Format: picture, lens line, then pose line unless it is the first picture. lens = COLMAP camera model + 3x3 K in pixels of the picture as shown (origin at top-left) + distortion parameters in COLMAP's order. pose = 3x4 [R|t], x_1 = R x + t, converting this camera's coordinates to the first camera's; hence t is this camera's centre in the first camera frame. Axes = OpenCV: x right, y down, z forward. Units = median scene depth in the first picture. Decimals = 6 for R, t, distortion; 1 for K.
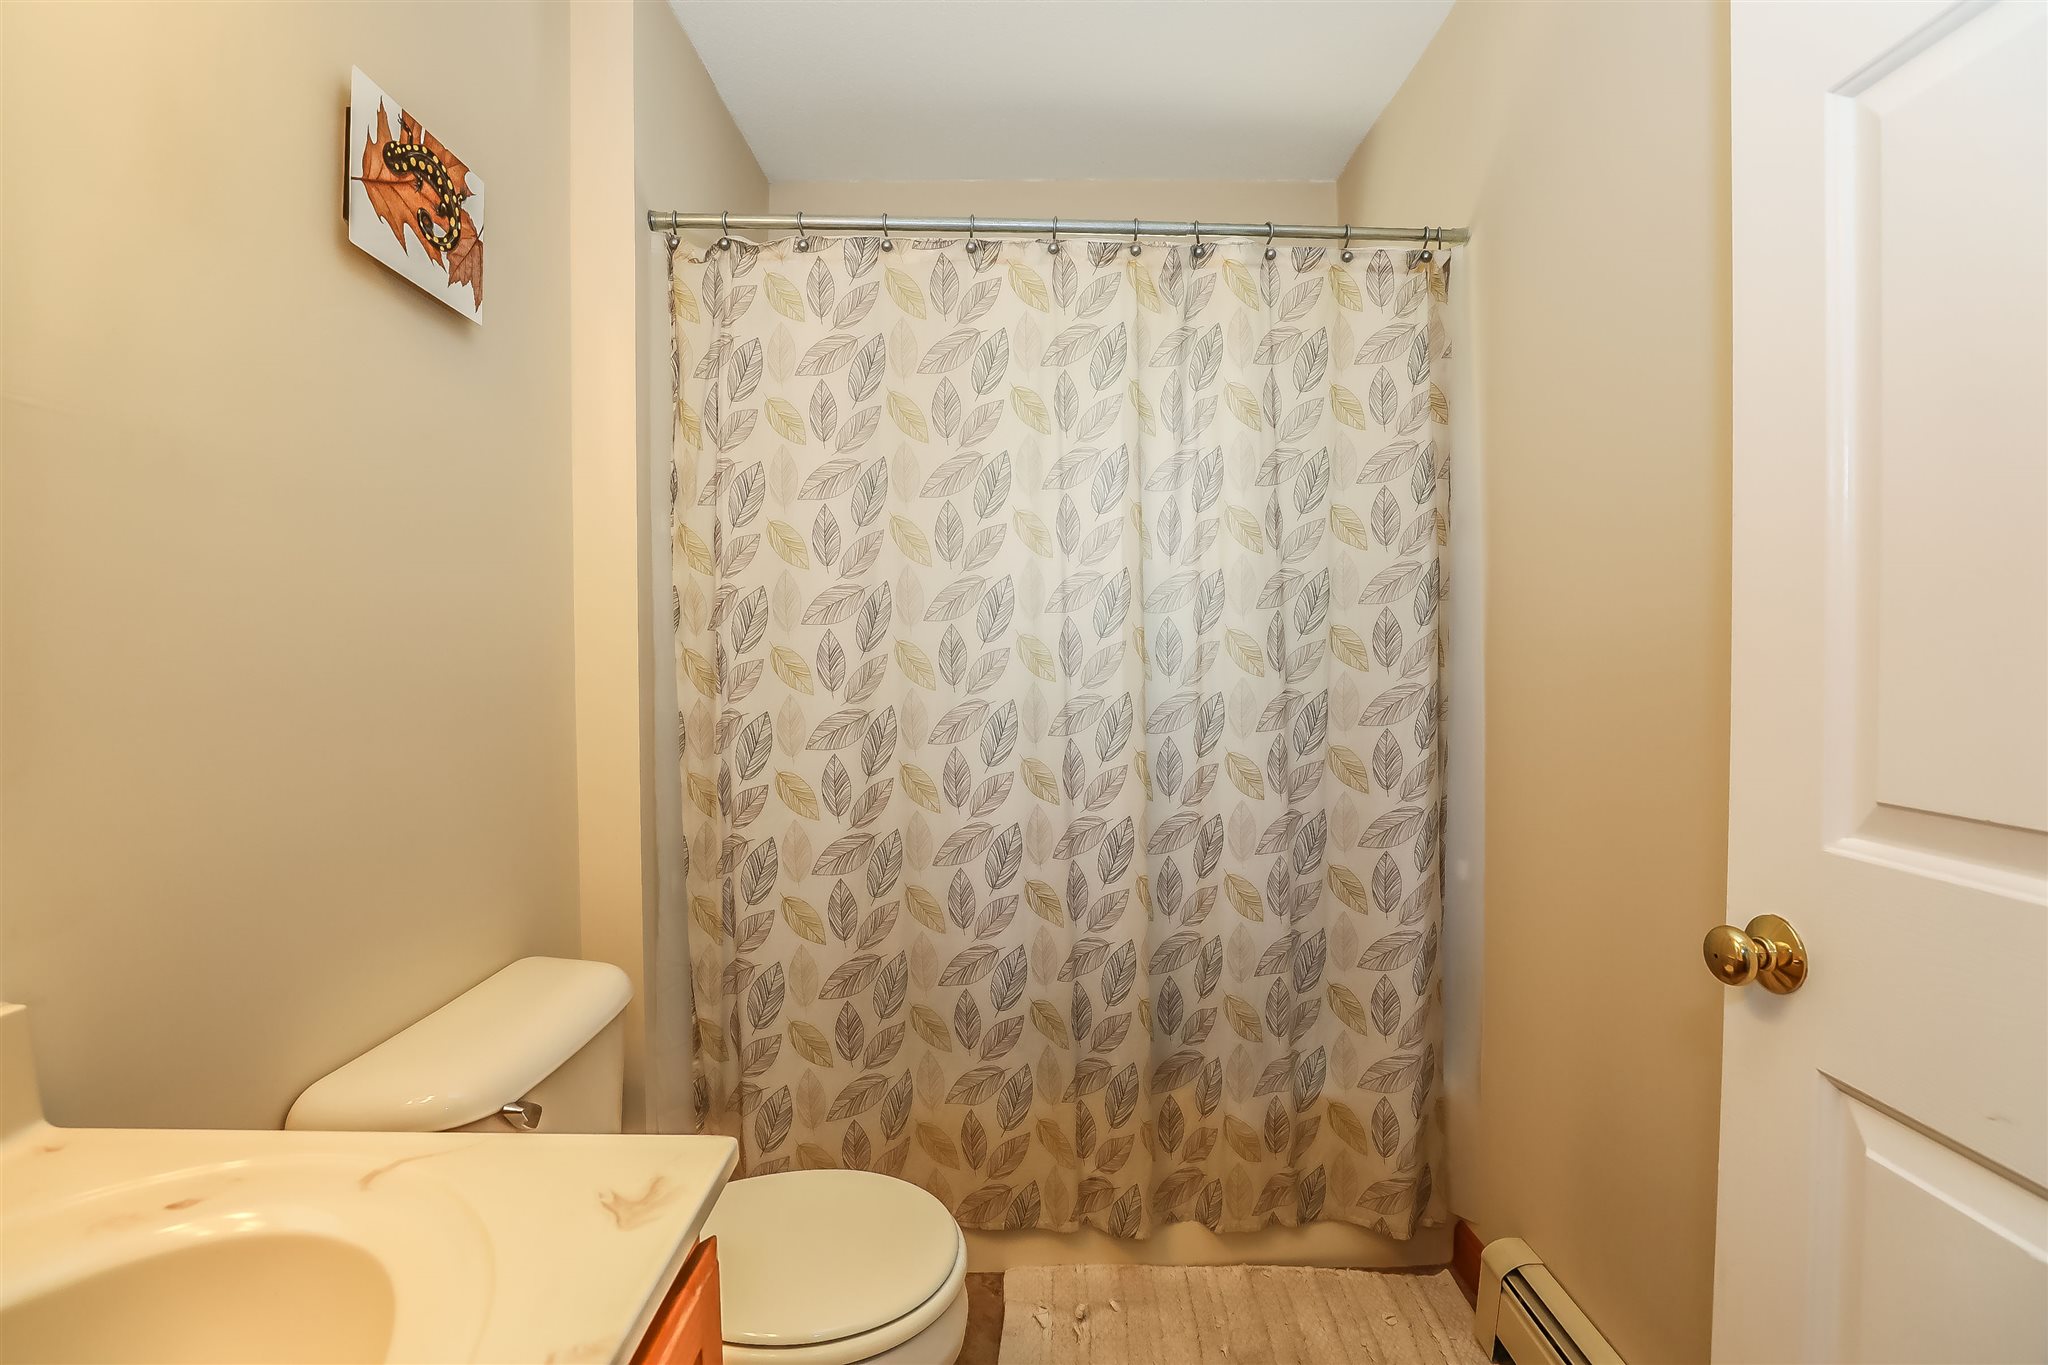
lens RADIAL K [[918.1, 0, 1022.8], [0, 918.1, 678.9], [0, 0, 1]] dist [-0.051031, 0.012646]
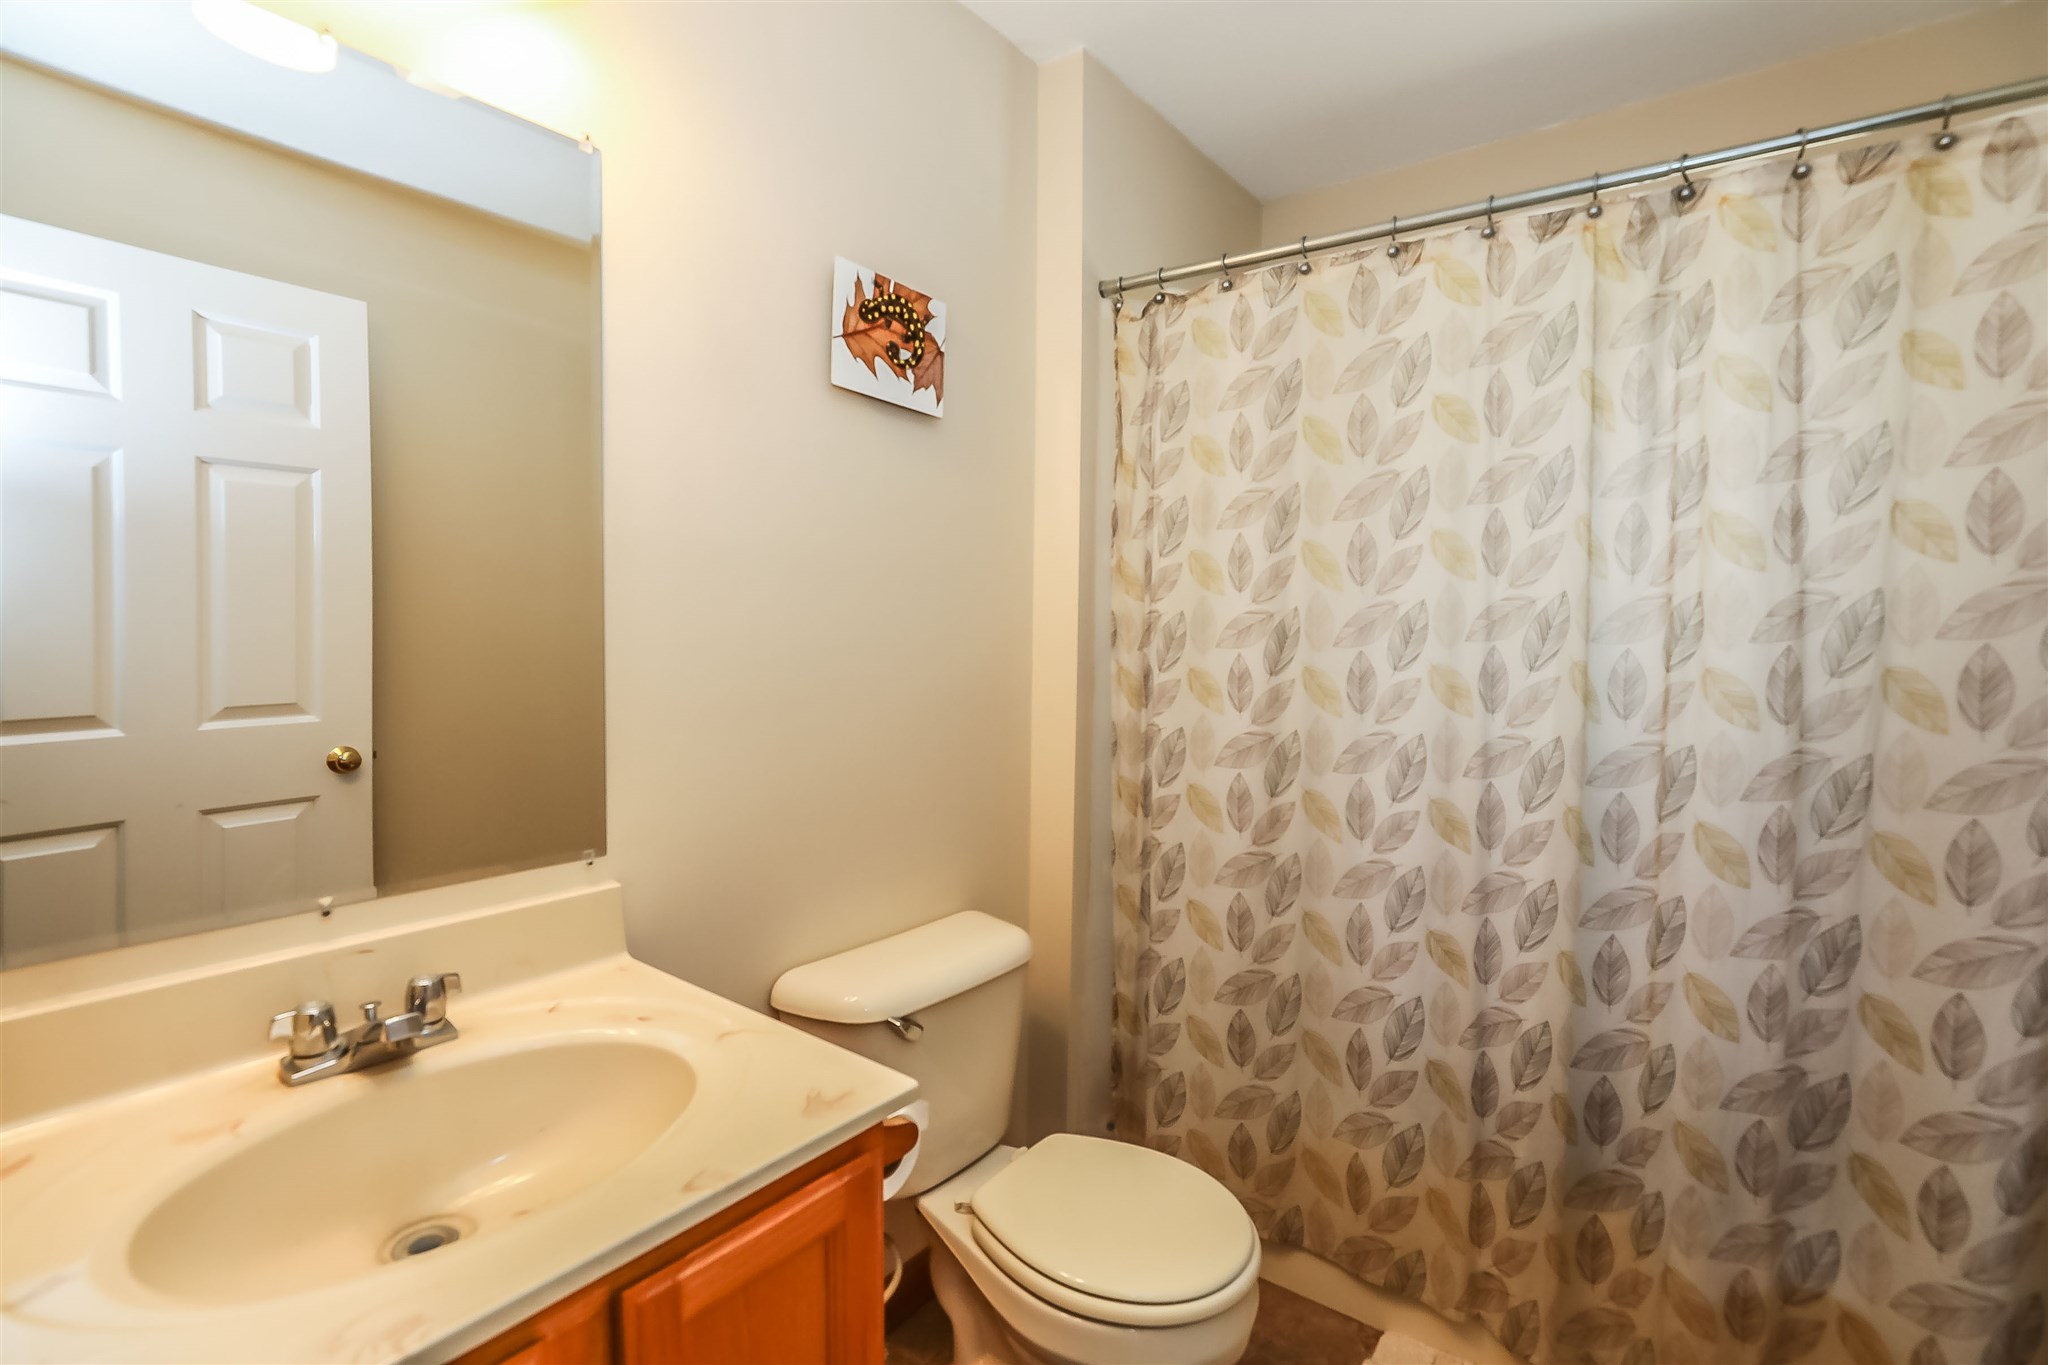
lens RADIAL K [[918.1, 0, 1022.8], [0, 918.1, 678.9], [0, 0, 1]] dist [-0.051031, 0.012646]
pose [[0.790816, 0.046264, -0.610303, 0.229508], [-0.035033, 0.998926, 0.030328, -0.047191], [0.611051, -0.002604, 0.791587, 0.023789]]
